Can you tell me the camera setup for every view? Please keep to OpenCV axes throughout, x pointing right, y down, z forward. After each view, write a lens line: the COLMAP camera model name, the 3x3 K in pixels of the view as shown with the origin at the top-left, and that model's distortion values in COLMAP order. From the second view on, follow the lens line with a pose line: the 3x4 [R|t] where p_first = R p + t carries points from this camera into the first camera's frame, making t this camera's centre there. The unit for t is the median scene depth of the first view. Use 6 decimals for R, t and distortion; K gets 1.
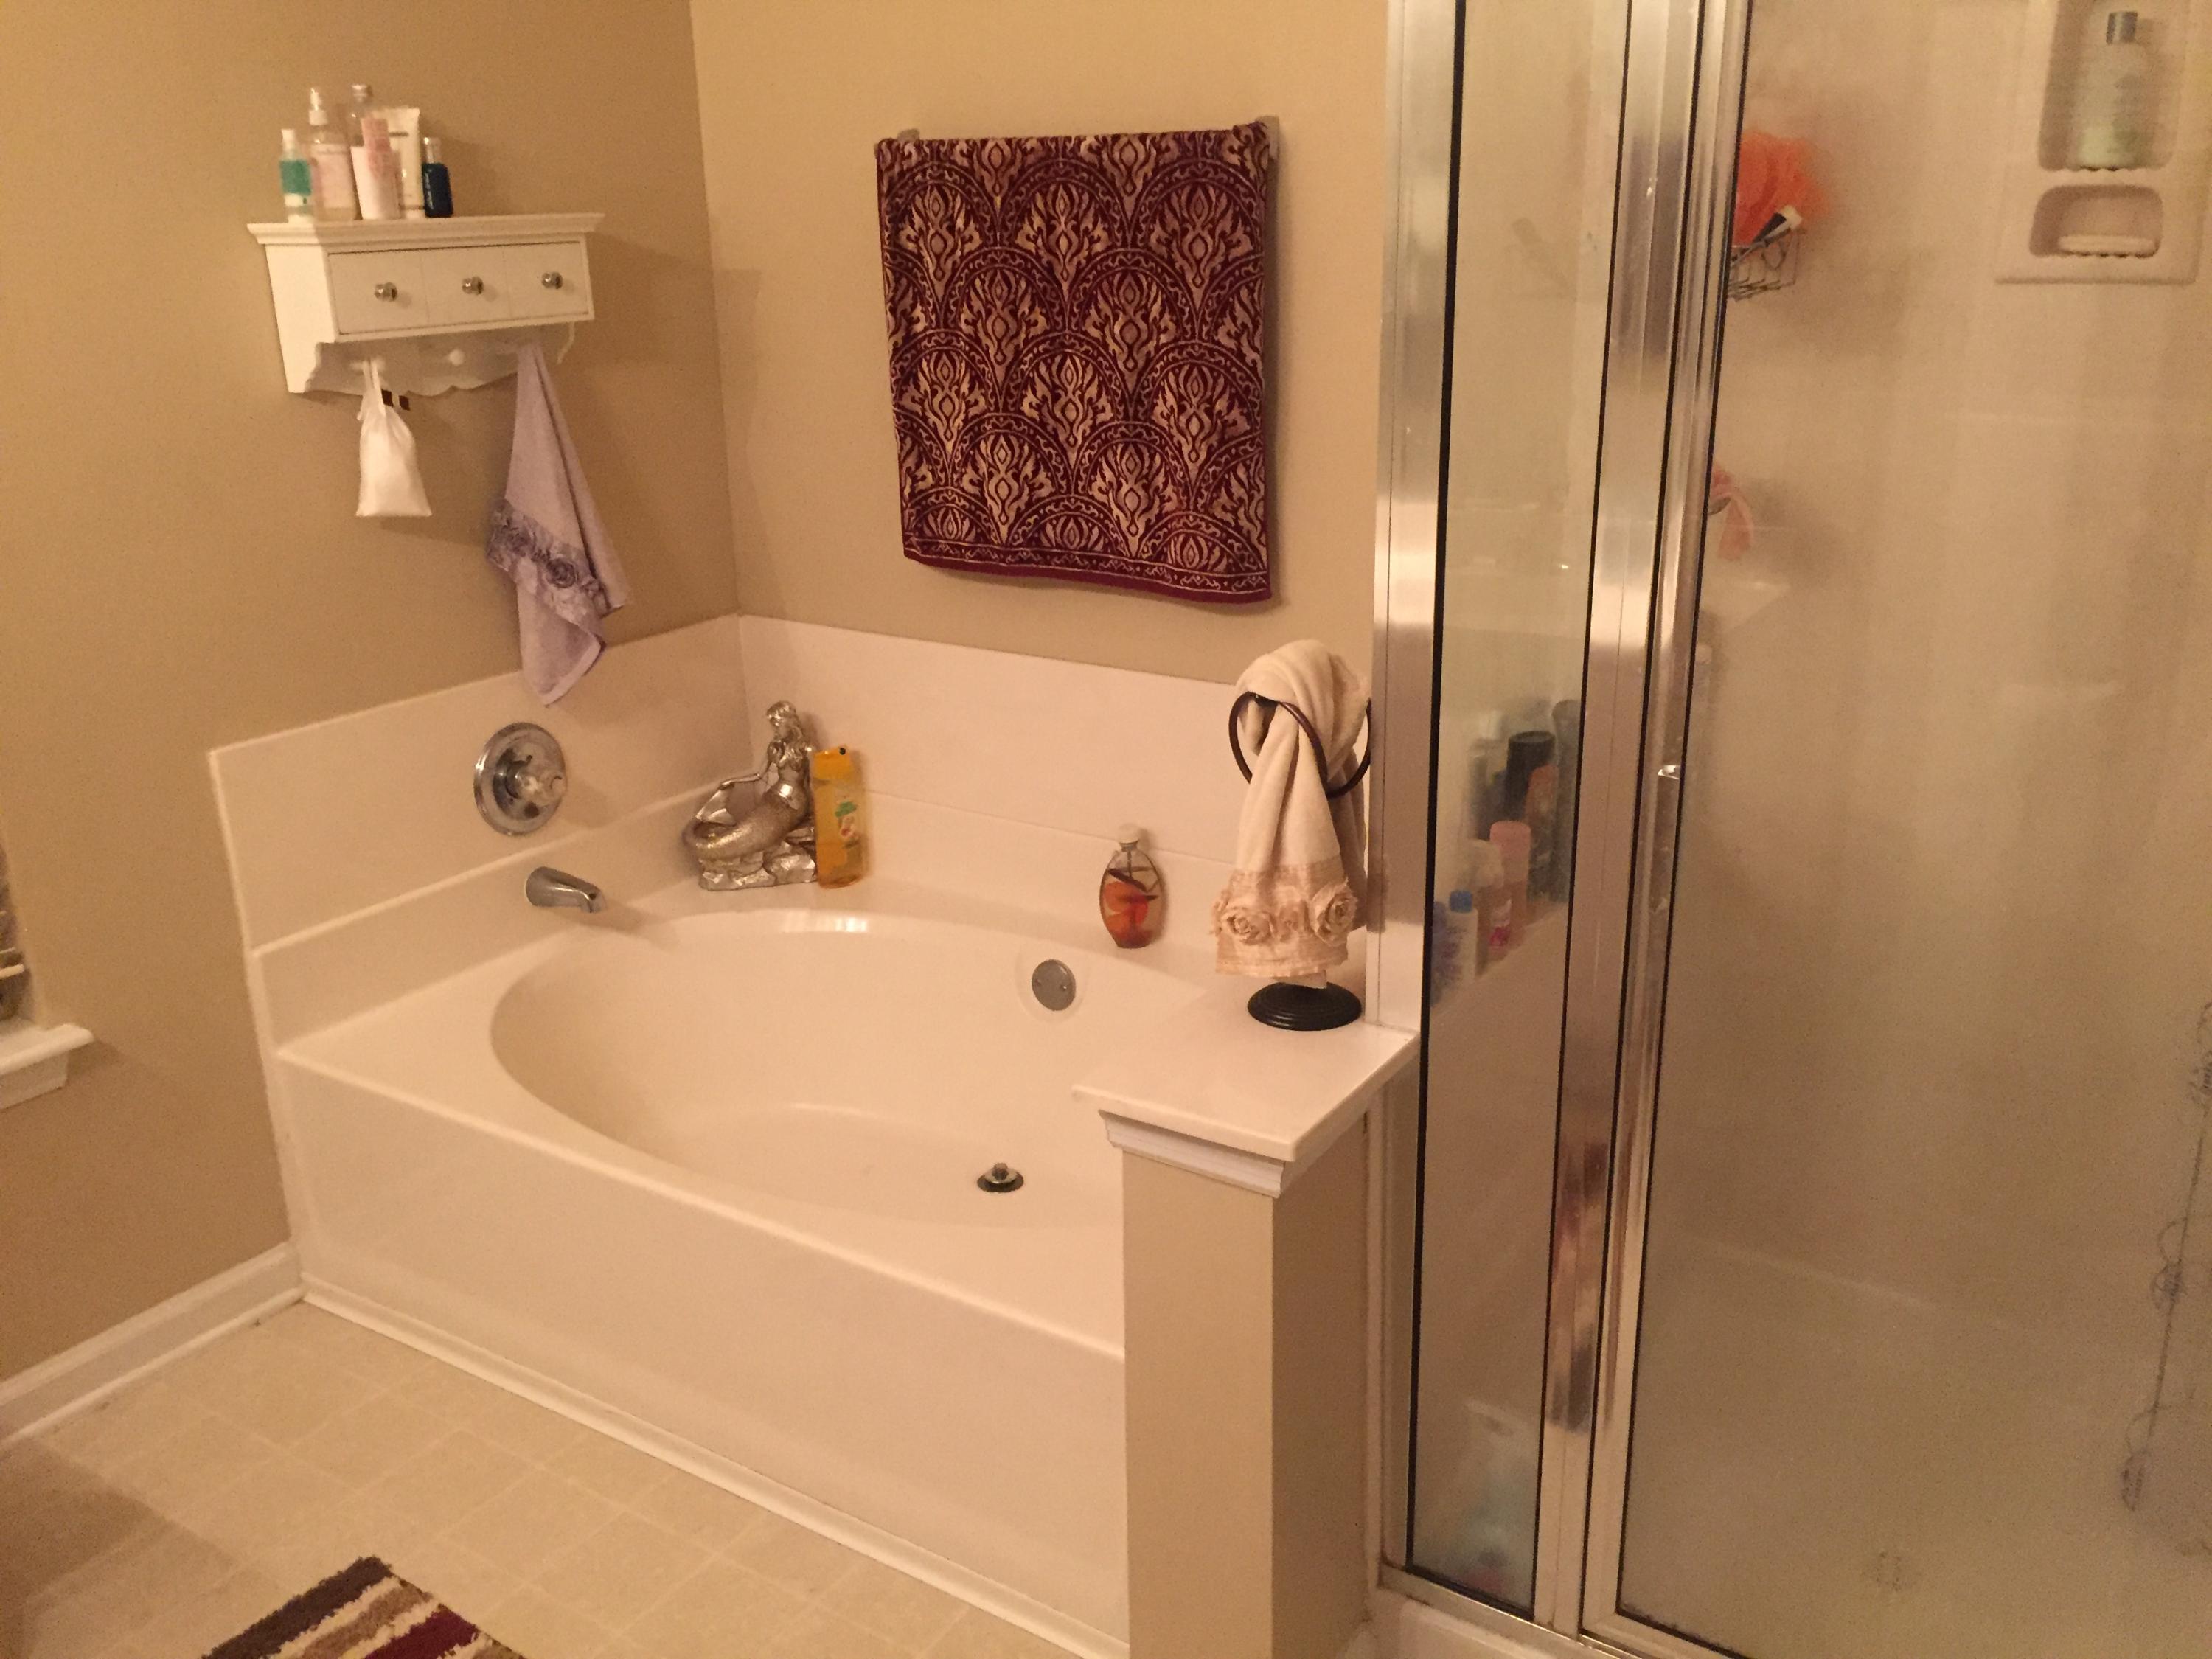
lens RADIAL K [[1888.7, 0, 1106.0], [0, 1888.7, 829.5], [0, 0, 1]] dist [0.085511, -0.121703]
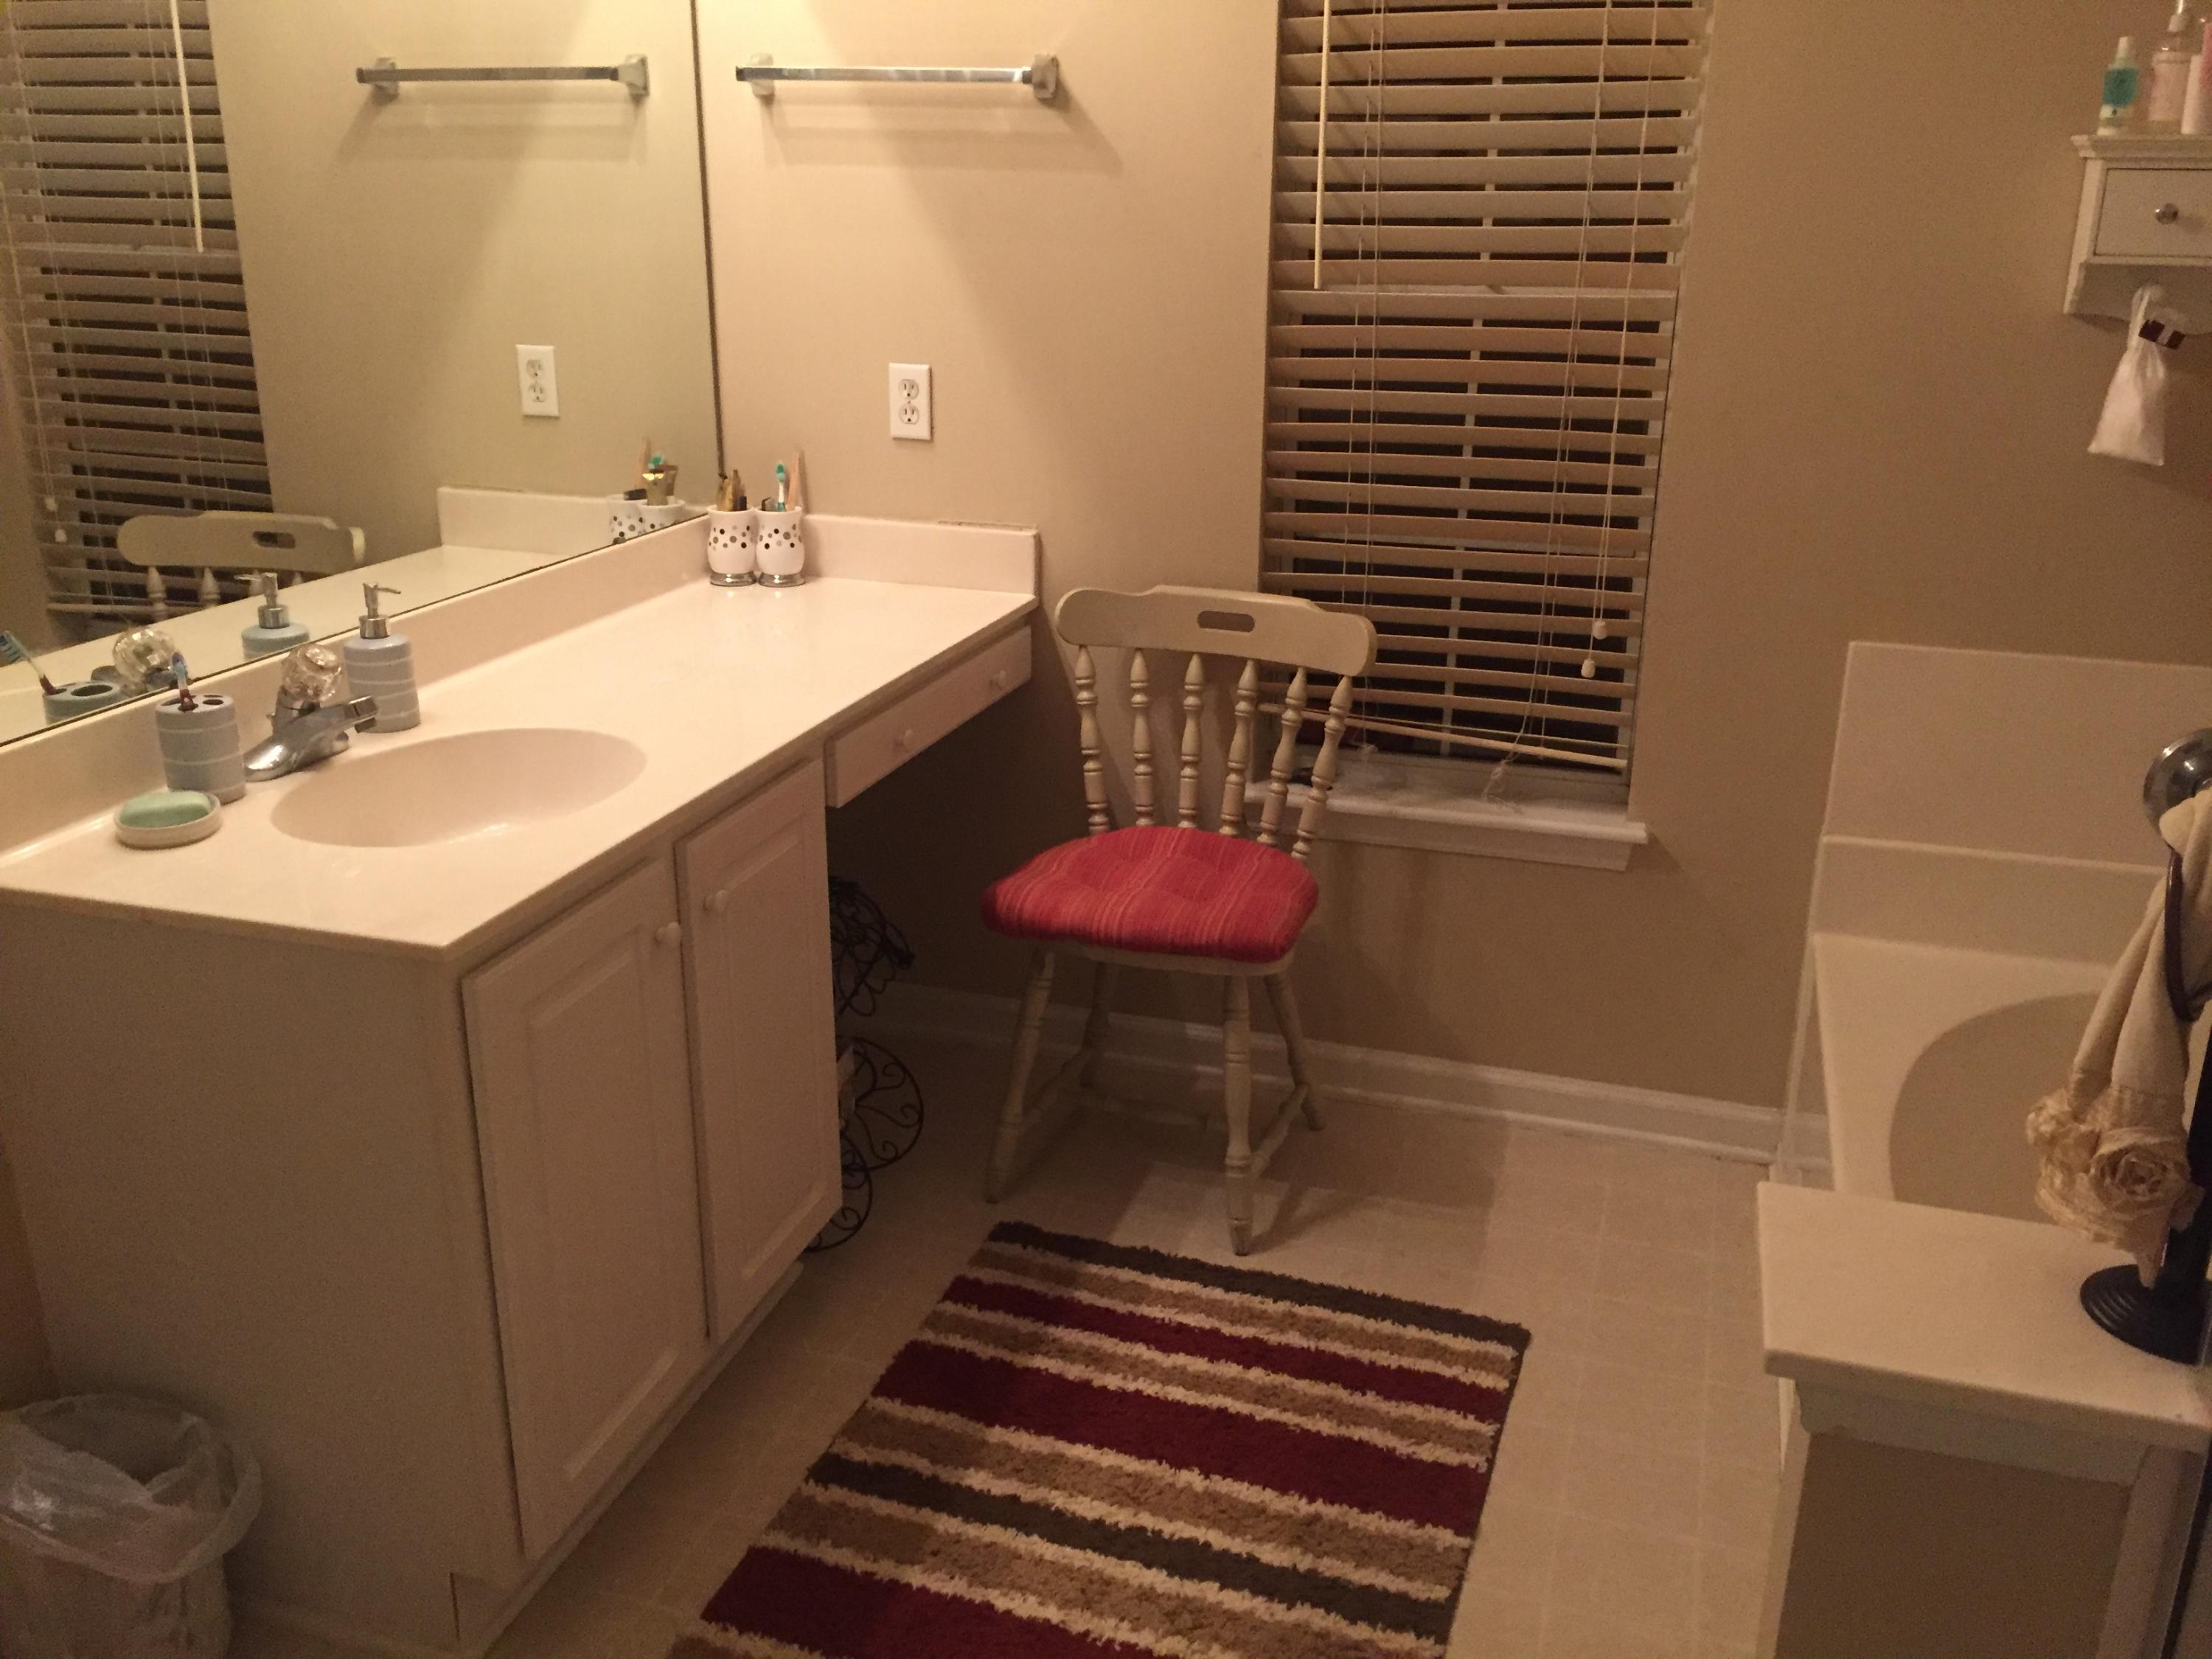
lens RADIAL K [[1888.7, 0, 1106.0], [0, 1888.7, 829.5], [0, 0, 1]] dist [0.085511, -0.121703]
pose [[0.276032, 0.347925, -0.895966, 0.408160], [-0.323604, 0.911401, 0.254222, -0.083814], [0.905034, 0.219764, 0.364166, 0.279861]]
